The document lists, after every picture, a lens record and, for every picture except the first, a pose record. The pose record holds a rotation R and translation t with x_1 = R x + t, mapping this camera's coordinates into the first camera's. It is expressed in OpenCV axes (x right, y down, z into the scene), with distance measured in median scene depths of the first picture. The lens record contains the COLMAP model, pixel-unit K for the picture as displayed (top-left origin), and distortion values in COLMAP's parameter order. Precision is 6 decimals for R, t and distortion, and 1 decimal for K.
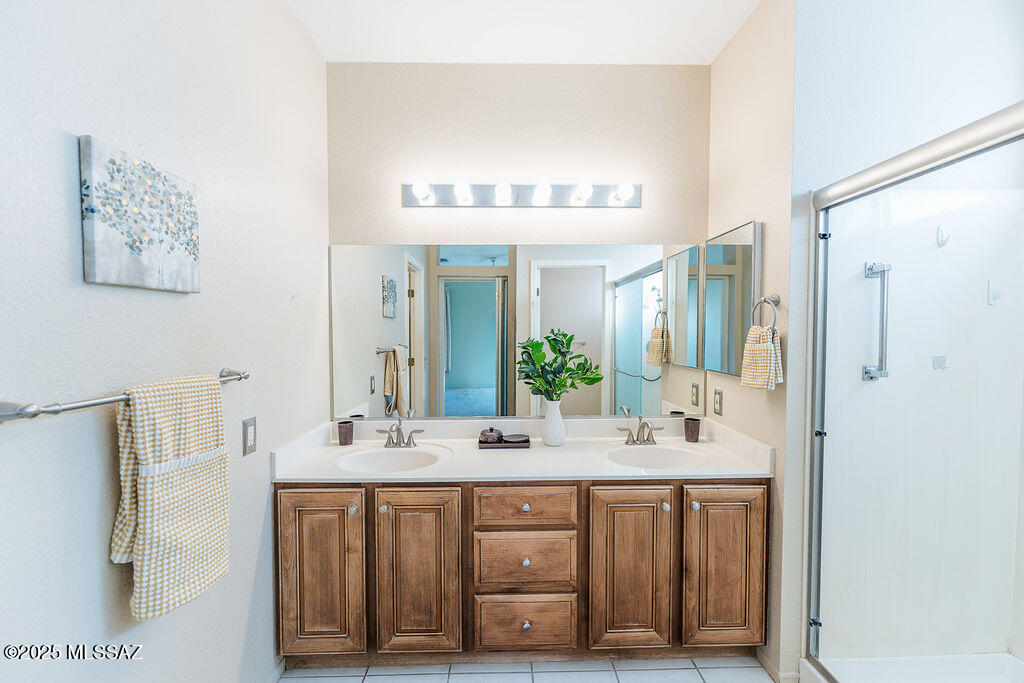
lens RADIAL K [[414.6, 0, 512.0], [0, 414.6, 340.4], [0, 0, 1]] dist [0.006216, -0.001650]
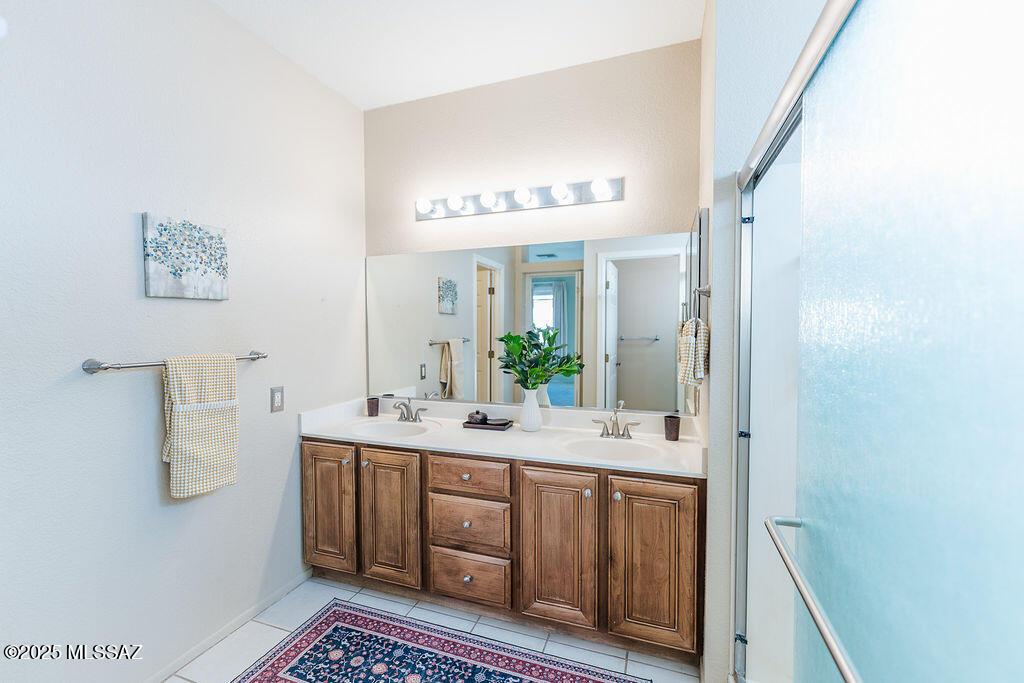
lens RADIAL K [[414.6, 0, 510.1], [0, 414.6, 343.0], [0, 0, 1]] dist [0.006216, -0.001650]
pose [[0.936633, 0.012268, -0.350098, 0.536488], [-0.008439, 0.999887, 0.012462, 0.014960], [0.350211, -0.008718, 0.936630, -0.032896]]
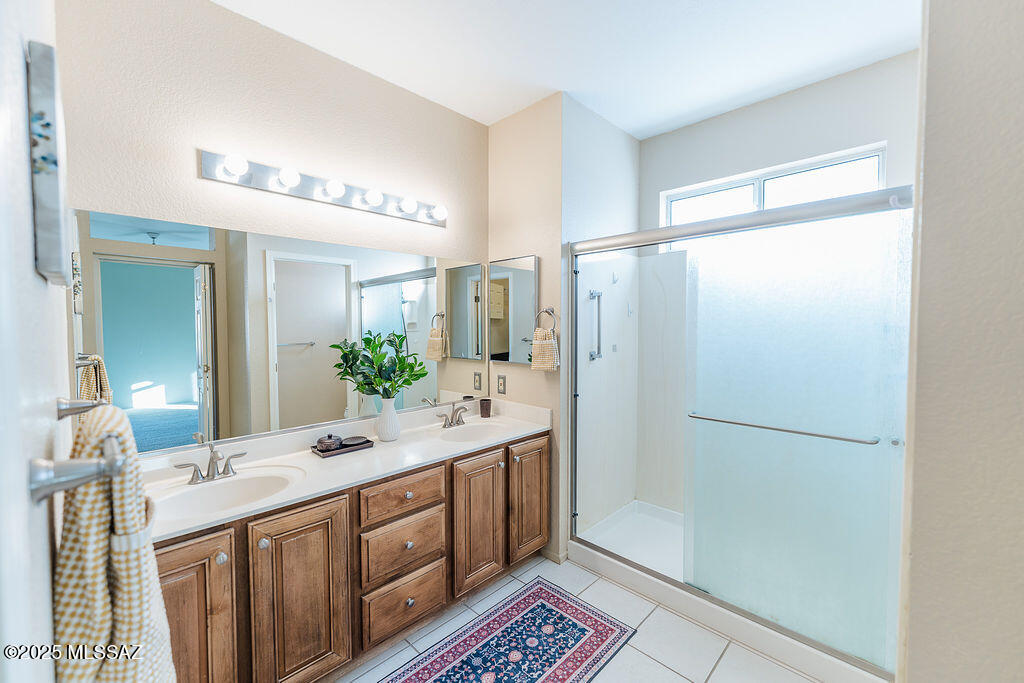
lens RADIAL K [[414.6, 0, 506.1], [0, 414.6, 337.4], [0, 0, 1]] dist [0.006216, -0.001650]
pose [[0.724897, -0.020855, 0.688542, -0.515922], [0.021221, 0.999743, 0.007940, -0.015893], [-0.688531, 0.008855, 0.725153, 0.025337]]
